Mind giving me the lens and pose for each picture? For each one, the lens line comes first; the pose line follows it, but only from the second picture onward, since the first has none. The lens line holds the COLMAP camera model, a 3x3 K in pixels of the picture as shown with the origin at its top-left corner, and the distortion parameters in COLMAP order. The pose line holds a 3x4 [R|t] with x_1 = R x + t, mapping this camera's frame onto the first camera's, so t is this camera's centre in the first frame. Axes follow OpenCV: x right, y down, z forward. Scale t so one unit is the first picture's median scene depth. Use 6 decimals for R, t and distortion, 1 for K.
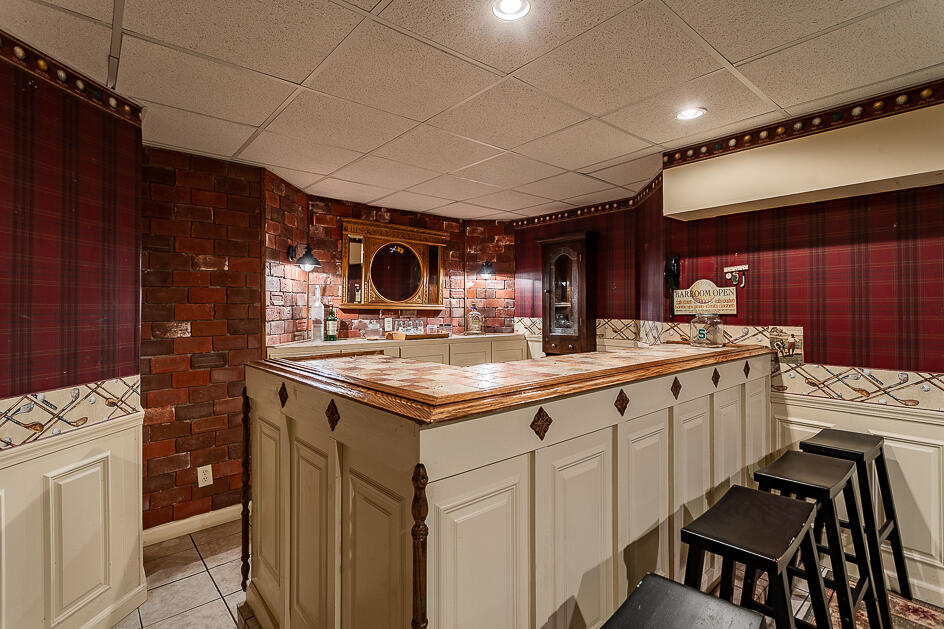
lens RADIAL K [[453.7, 0, 472.9], [0, 453.7, 310.9], [0, 0, 1]] dist [0.004256, 0.000835]
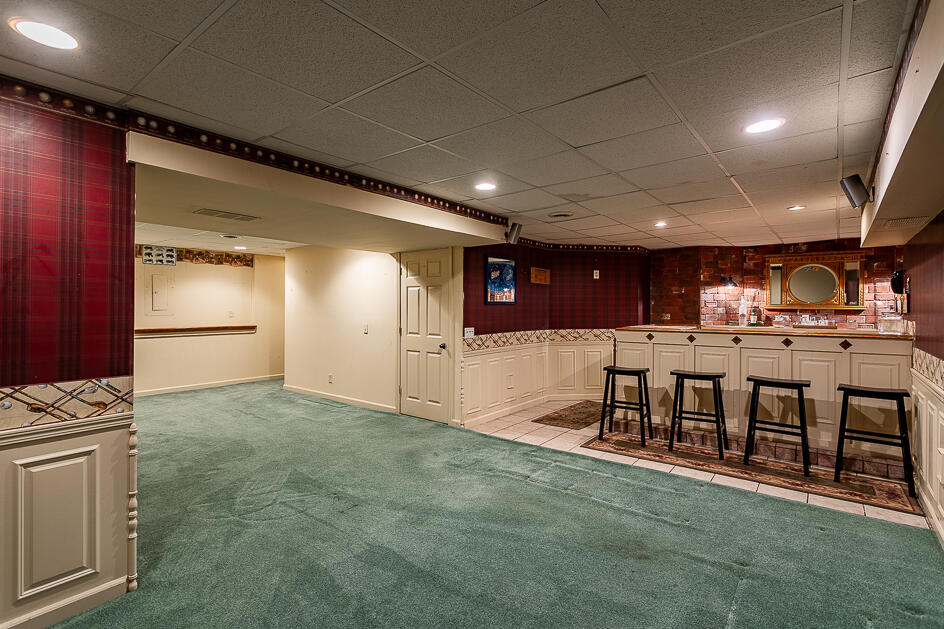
lens RADIAL K [[453.7, 0, 472.0], [0, 453.7, 310.7], [0, 0, 1]] dist [0.004256, 0.000835]
pose [[0.184987, 0.005129, -0.982728, 1.205717], [-0.006409, 0.999971, 0.004013, 0.003243], [0.982720, 0.005556, 0.185015, -0.406349]]
